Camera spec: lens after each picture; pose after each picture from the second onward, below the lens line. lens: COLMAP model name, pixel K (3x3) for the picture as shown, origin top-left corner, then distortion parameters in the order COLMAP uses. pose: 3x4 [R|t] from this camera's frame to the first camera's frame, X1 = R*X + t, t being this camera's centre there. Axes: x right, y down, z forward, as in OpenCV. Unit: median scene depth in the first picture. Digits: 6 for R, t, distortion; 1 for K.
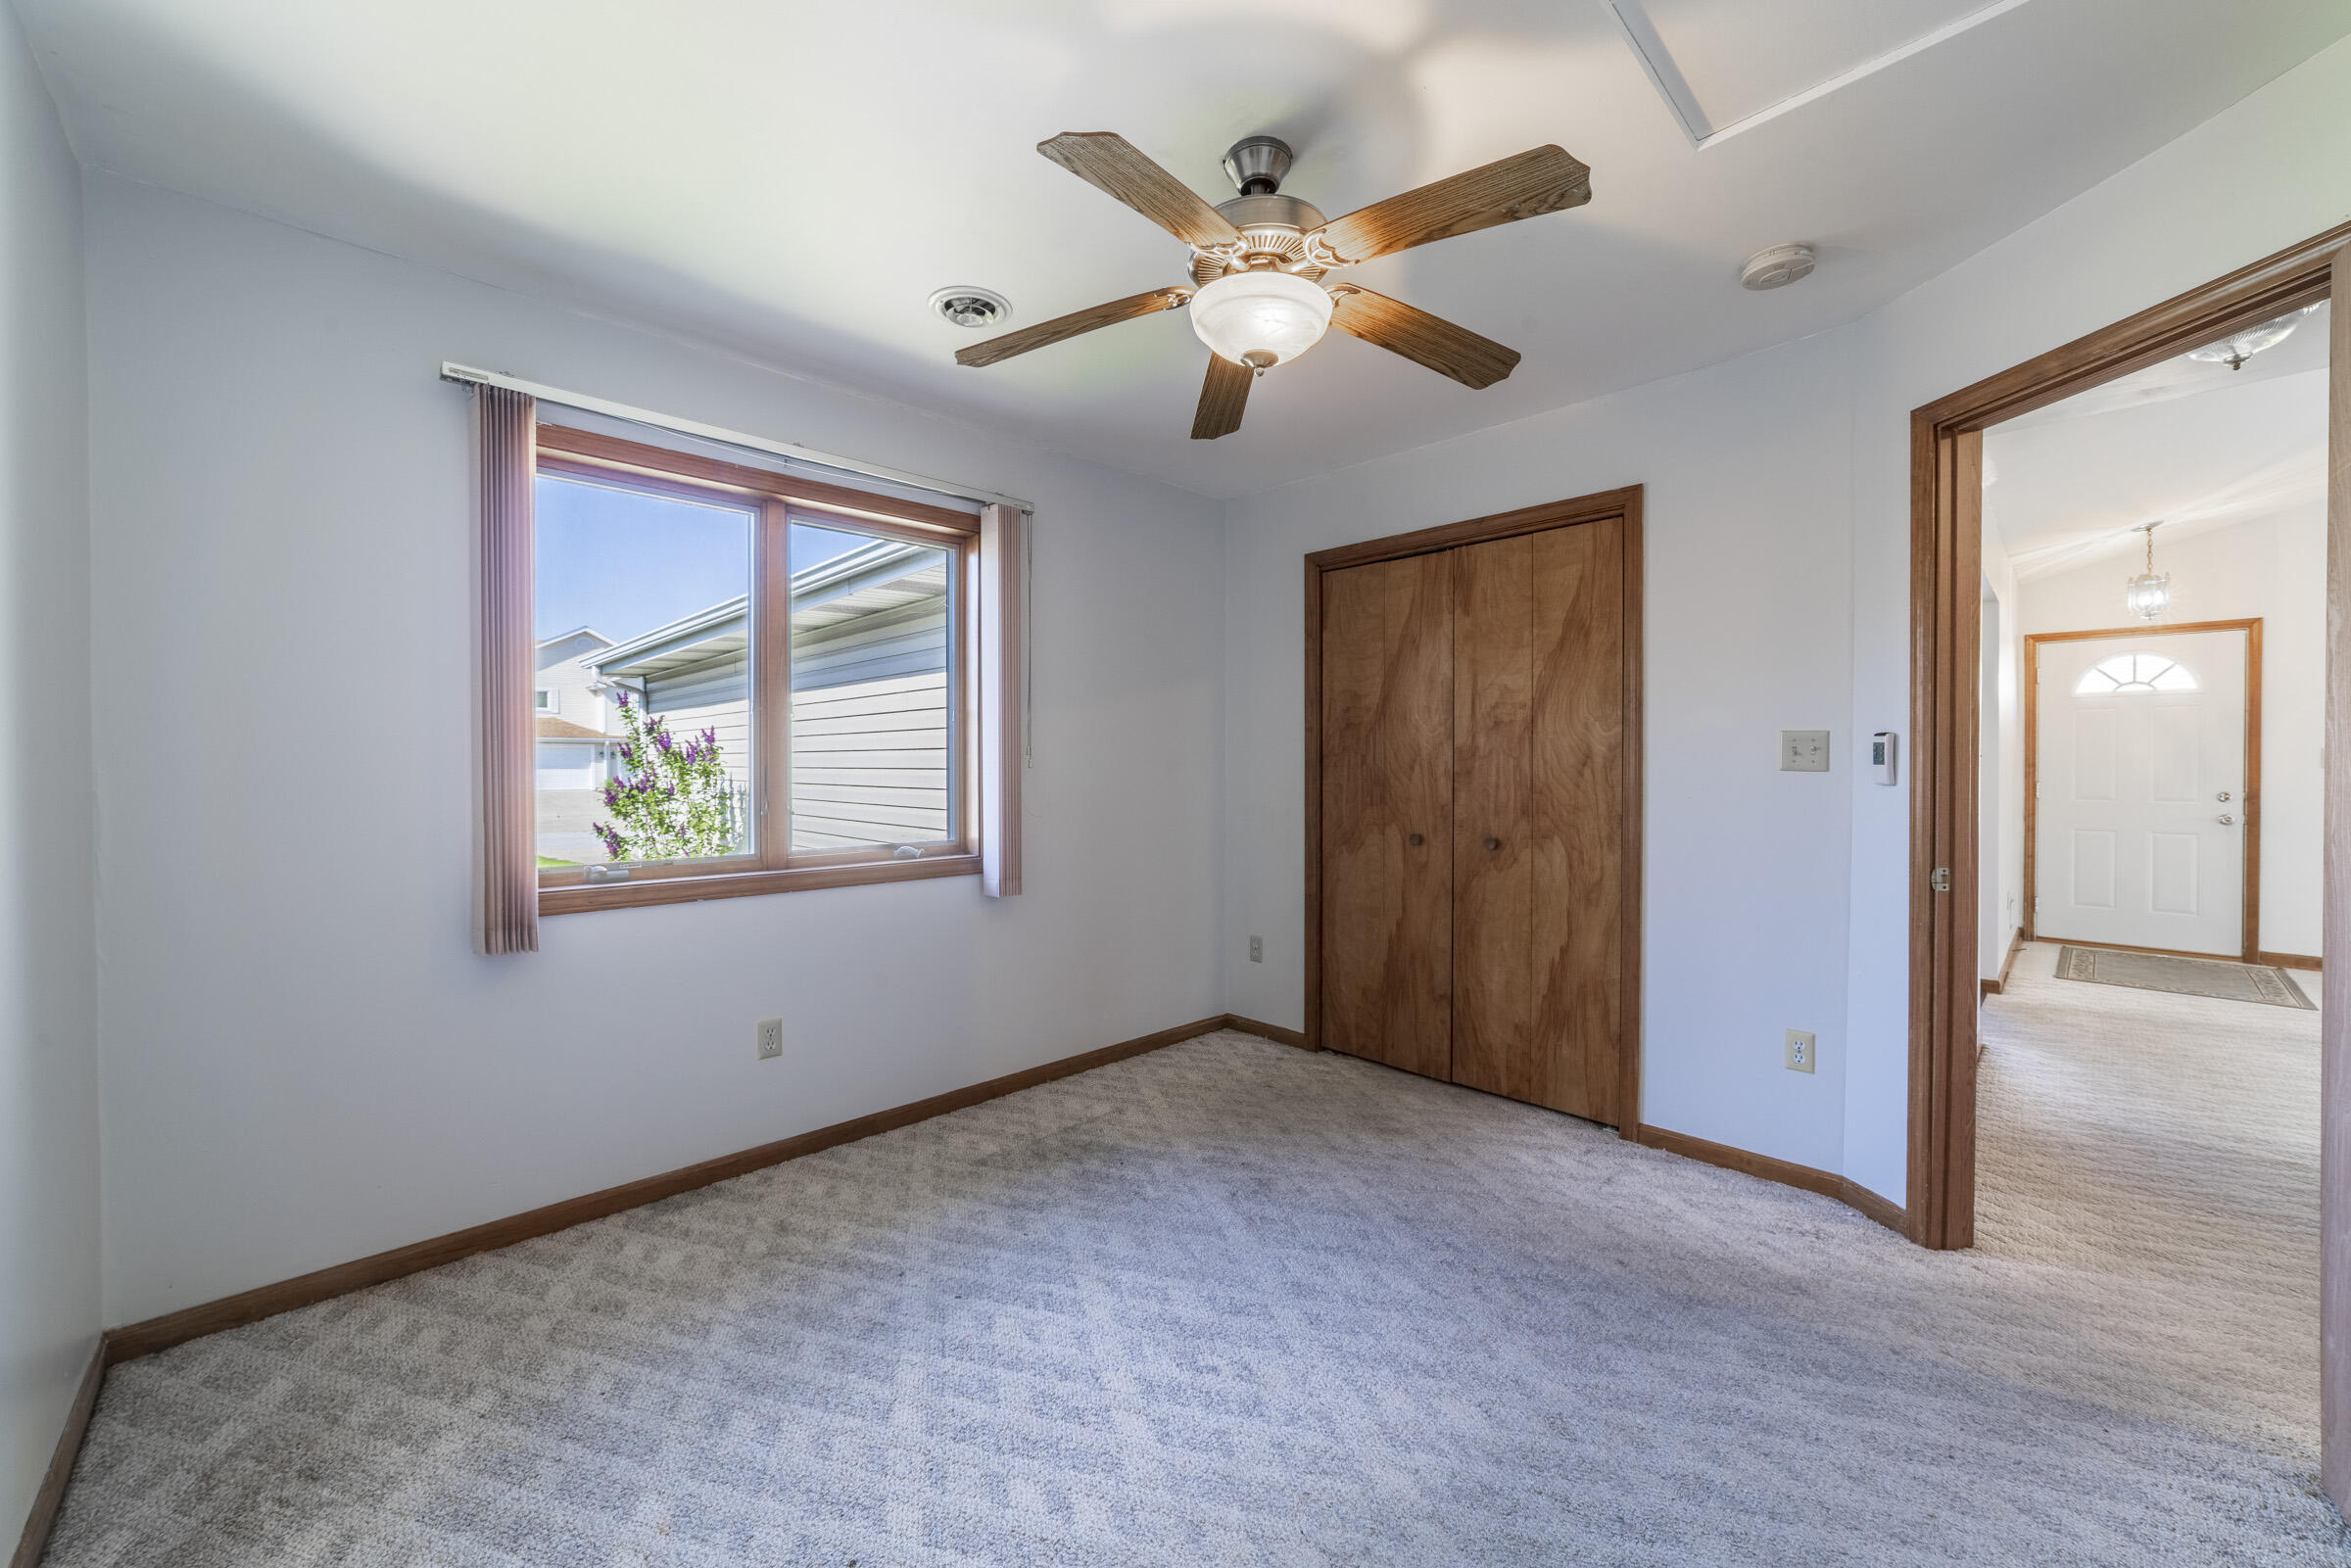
lens RADIAL K [[893.6, 0, 1163.9], [0, 893.6, 768.3], [0, 0, 1]] dist [-0.021986, 0.006799]
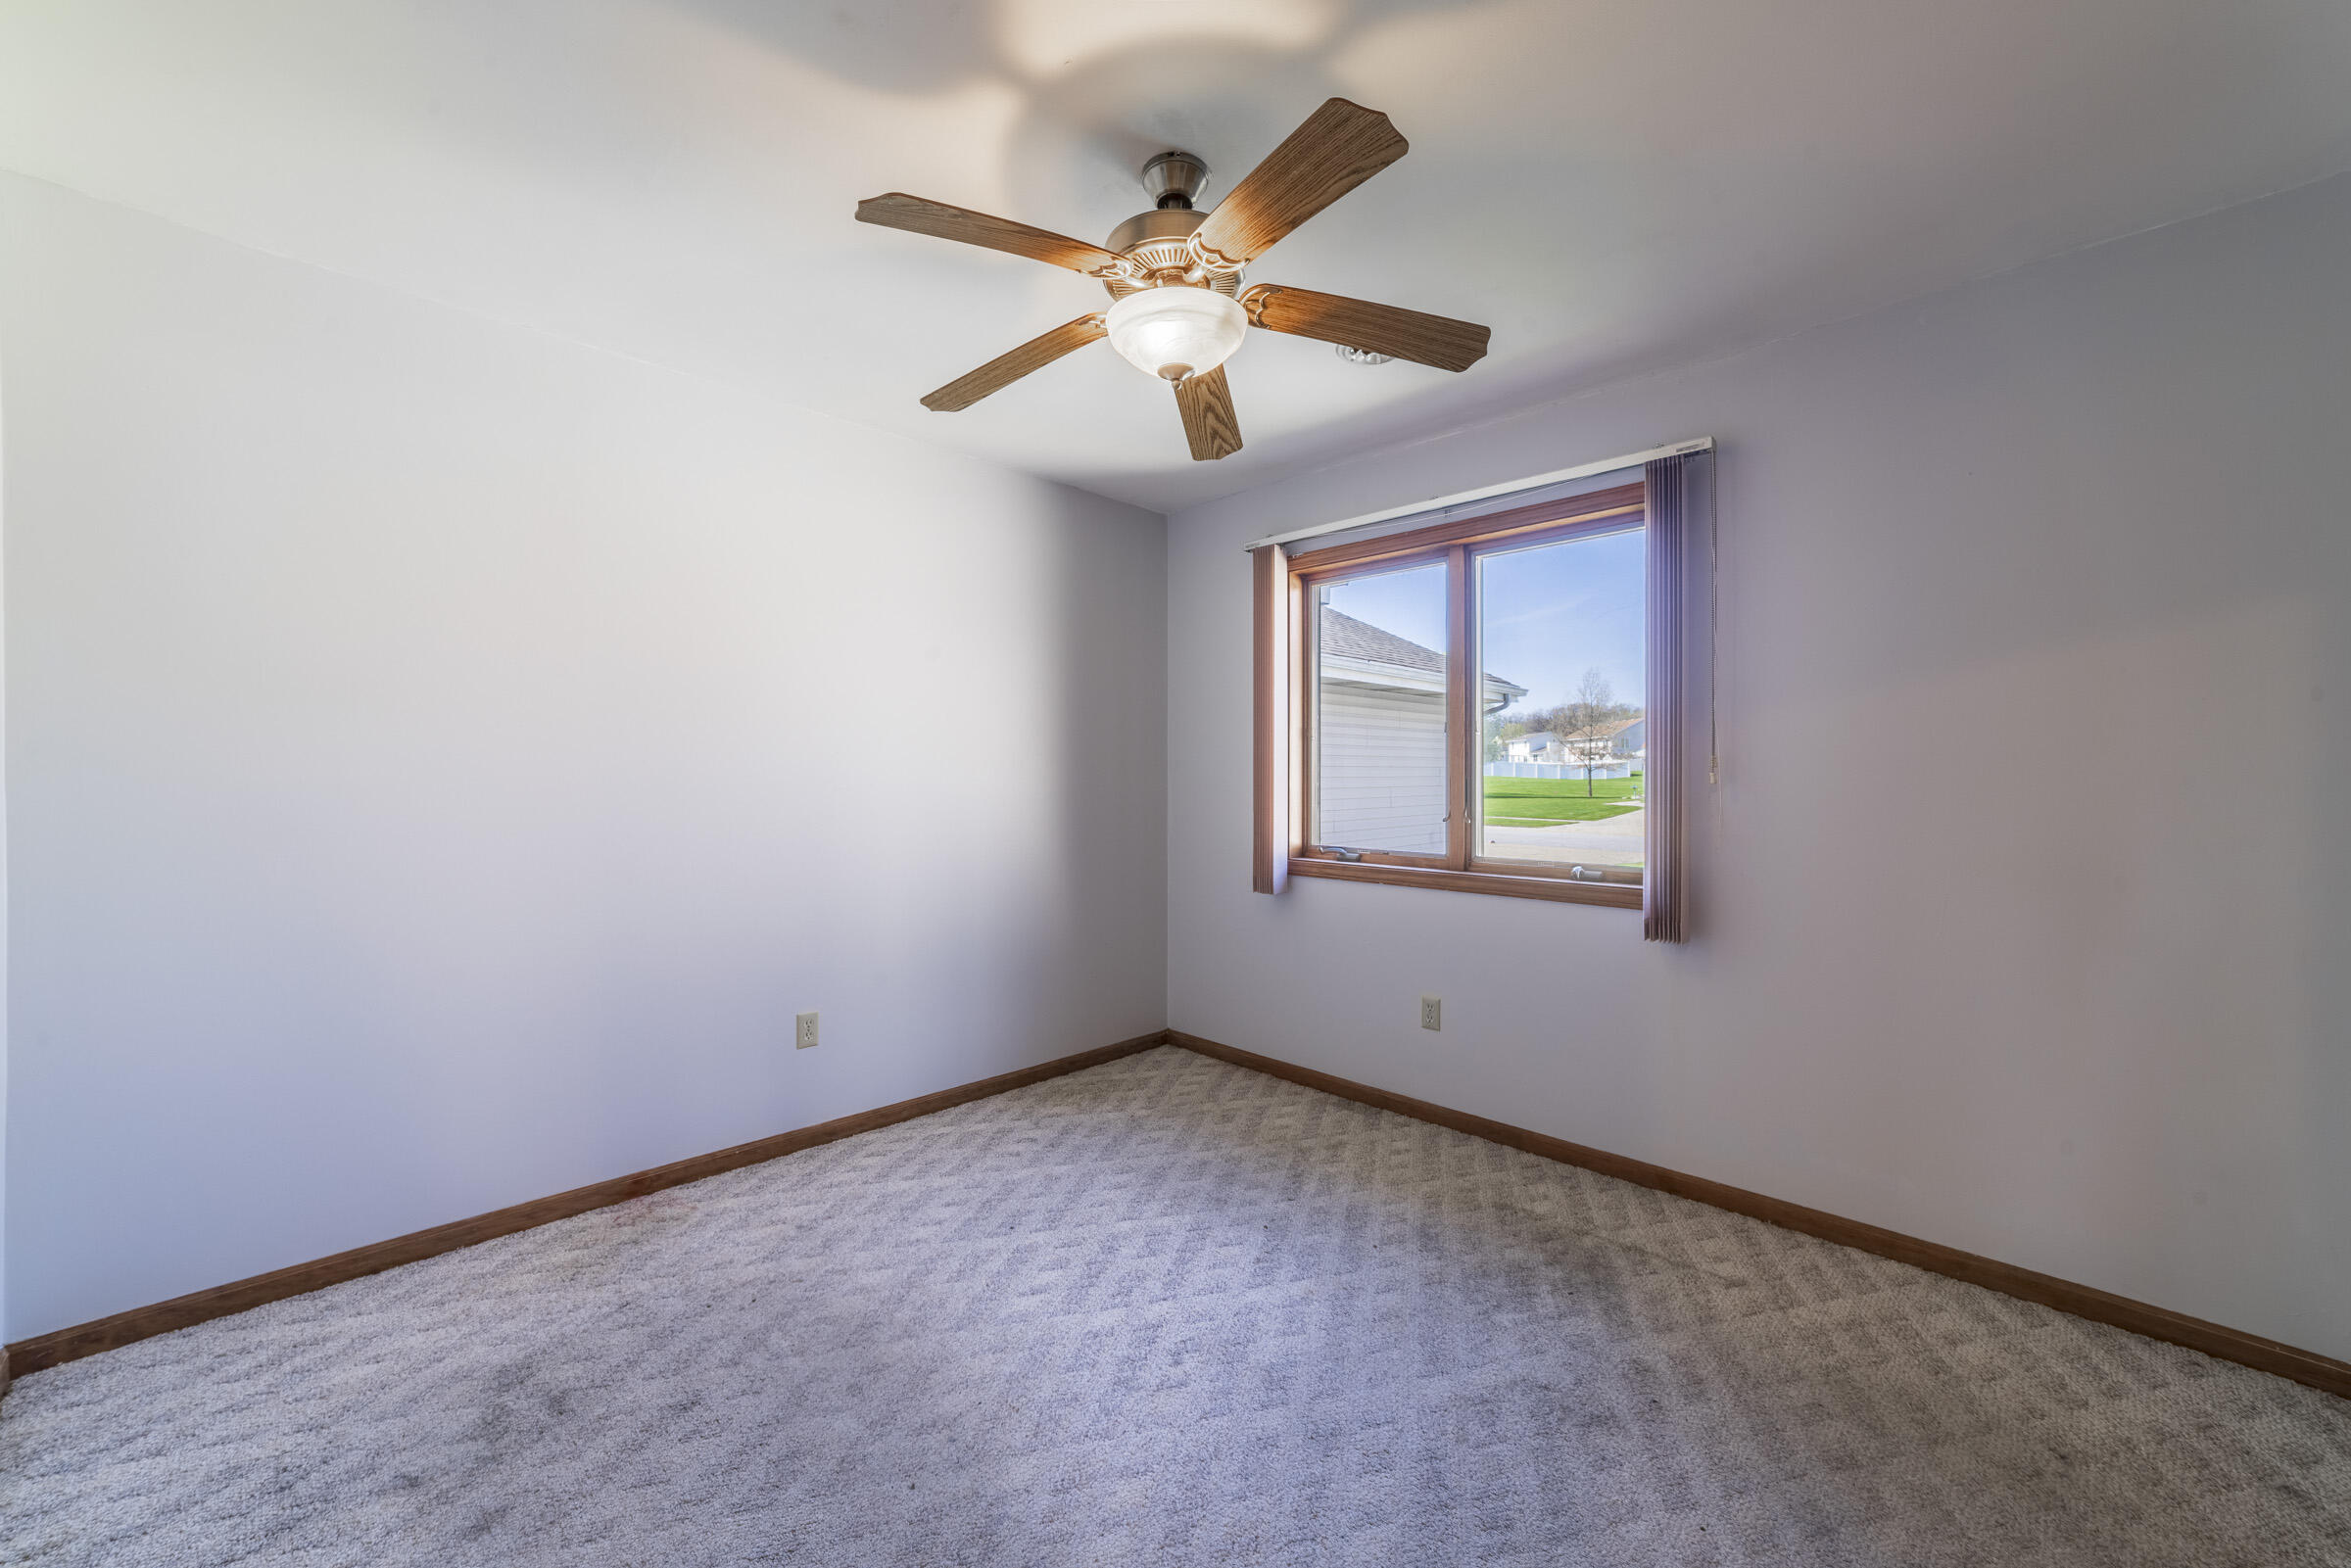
lens RADIAL K [[893.6, 0, 1178.3], [0, 893.6, 770.0], [0, 0, 1]] dist [-0.021986, 0.006799]
pose [[0.012852, -0.011786, -0.999848, 0.824044], [-0.001857, 0.999929, -0.011810, -0.002481], [0.999916, 0.002009, 0.012829, 0.738389]]
